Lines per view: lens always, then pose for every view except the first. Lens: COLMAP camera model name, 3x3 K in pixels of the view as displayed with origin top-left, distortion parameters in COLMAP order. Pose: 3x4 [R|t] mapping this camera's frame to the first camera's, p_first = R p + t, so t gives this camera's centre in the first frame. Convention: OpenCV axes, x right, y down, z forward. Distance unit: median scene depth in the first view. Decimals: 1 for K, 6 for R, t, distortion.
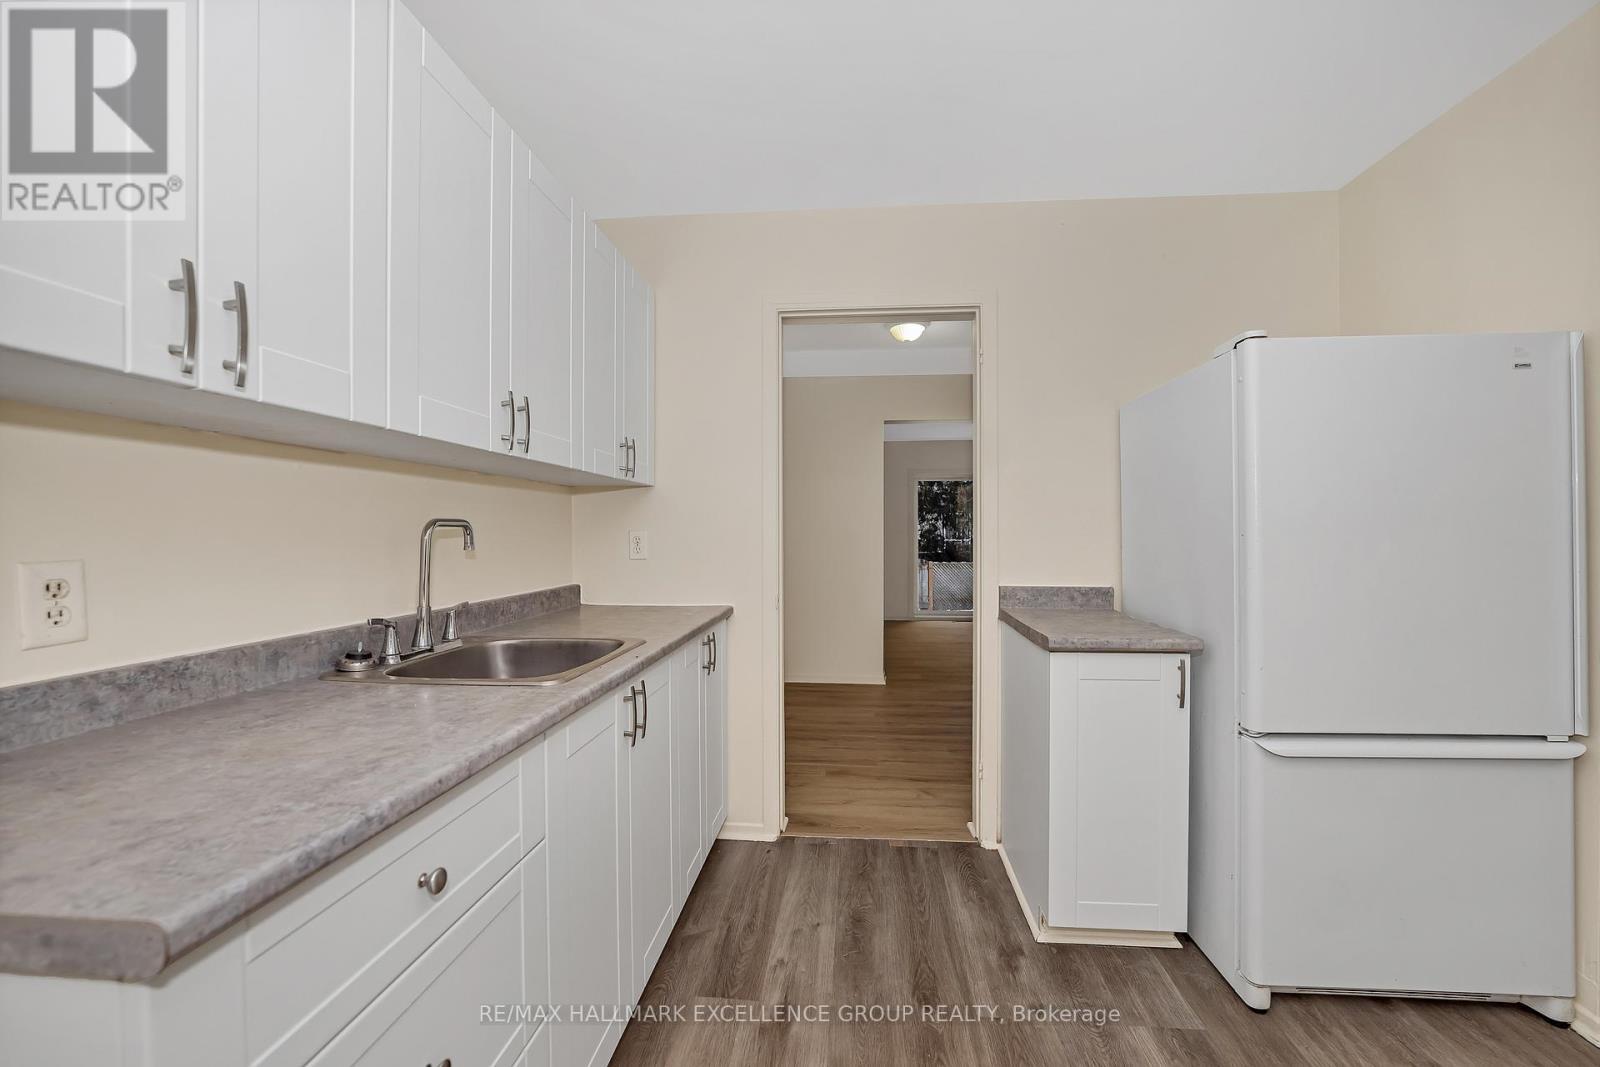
lens RADIAL K [[635.0, 0, 801.2], [0, 635.0, 539.5], [0, 0, 1]] dist [-0.024676, 0.006399]
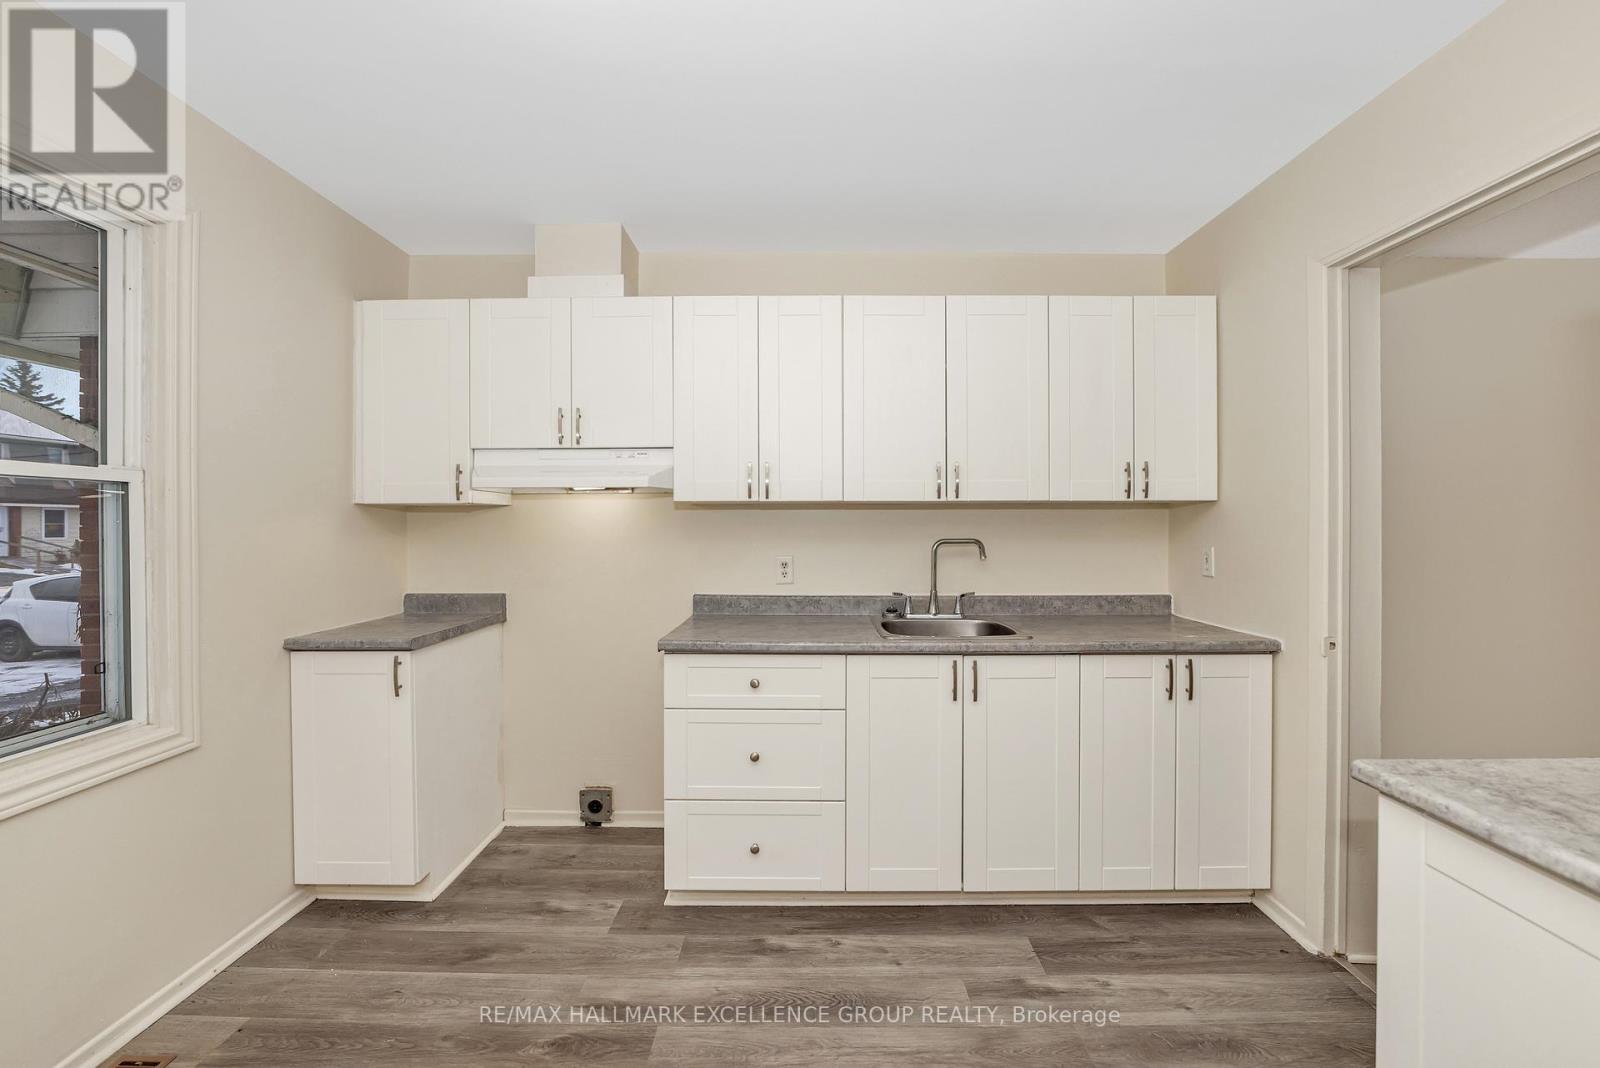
lens RADIAL K [[635.0, 0, 801.2], [0, 635.0, 540.0], [0, 0, 1]] dist [-0.024676, 0.006399]
pose [[0.073761, 0.024692, -0.996970, 1.406933], [-0.011321, 0.999650, 0.023921, -0.087105], [0.997212, 0.009522, 0.074014, 0.668185]]
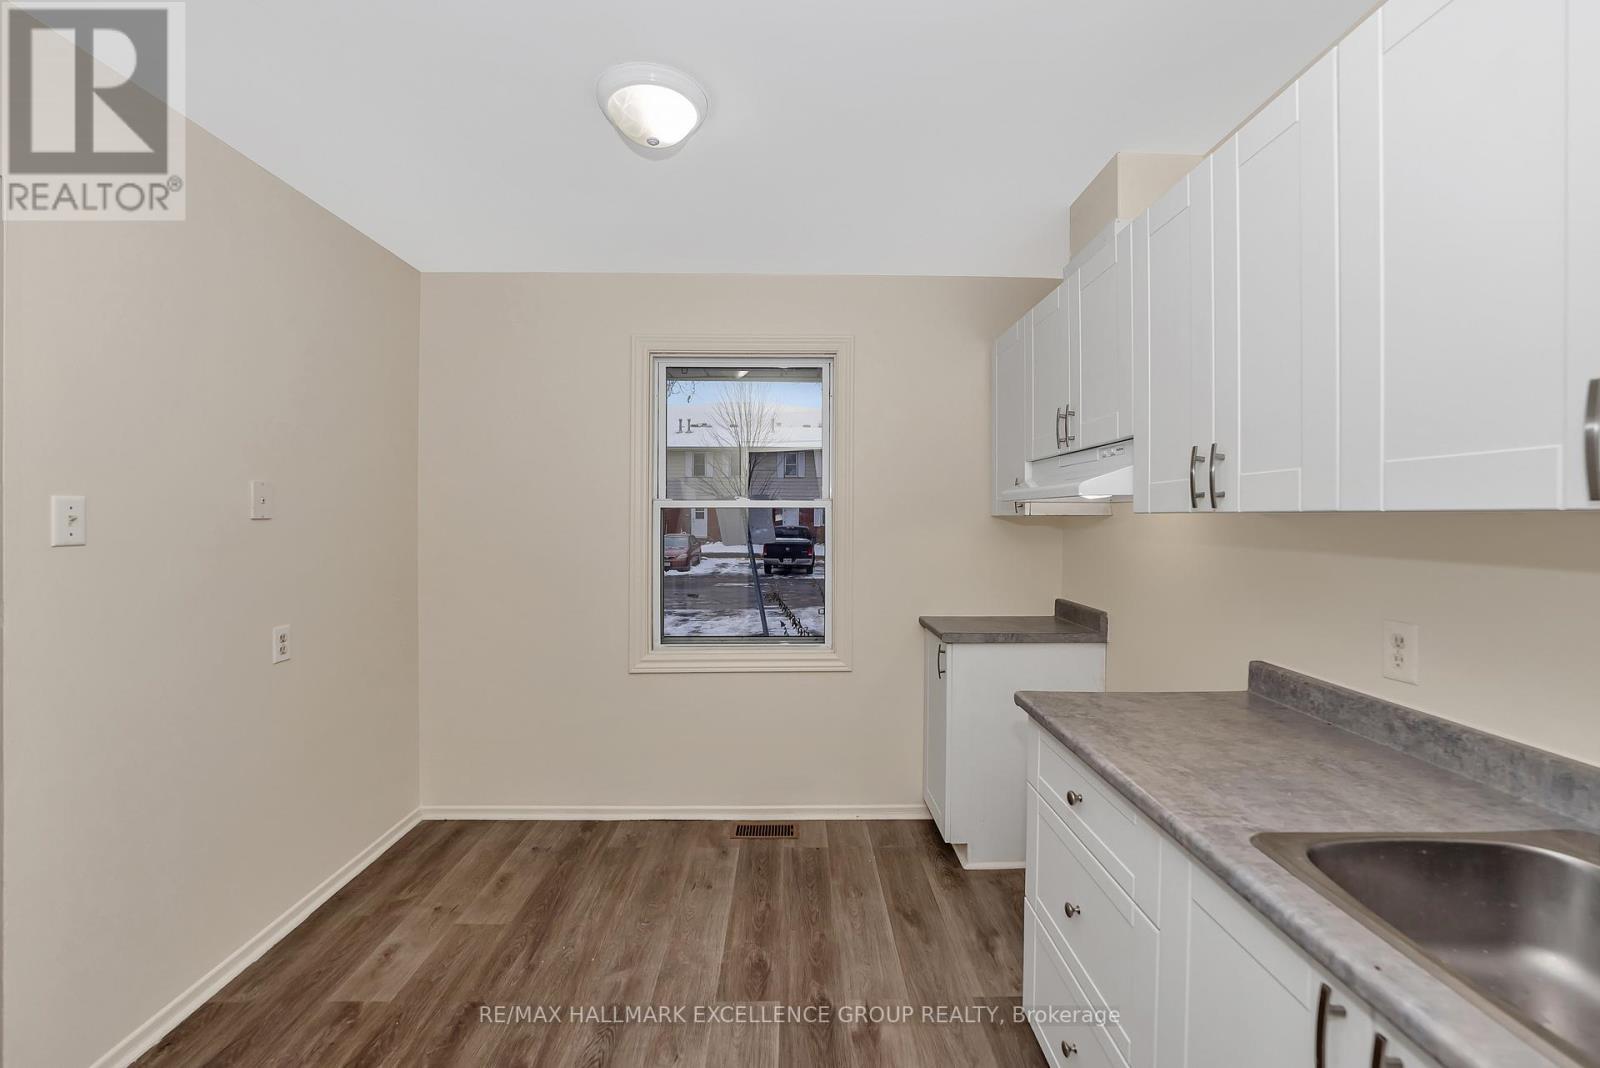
lens RADIAL K [[630.3, 0, 794.9], [0, 630.3, 528.1], [0, 0, 1]] dist [-0.016623, -0.000022]
pose [[-0.995036, -0.001595, -0.099508, 0.236198], [-0.004536, 0.999559, 0.029337, -0.165739], [0.099417, 0.029643, -0.994604, 1.761945]]
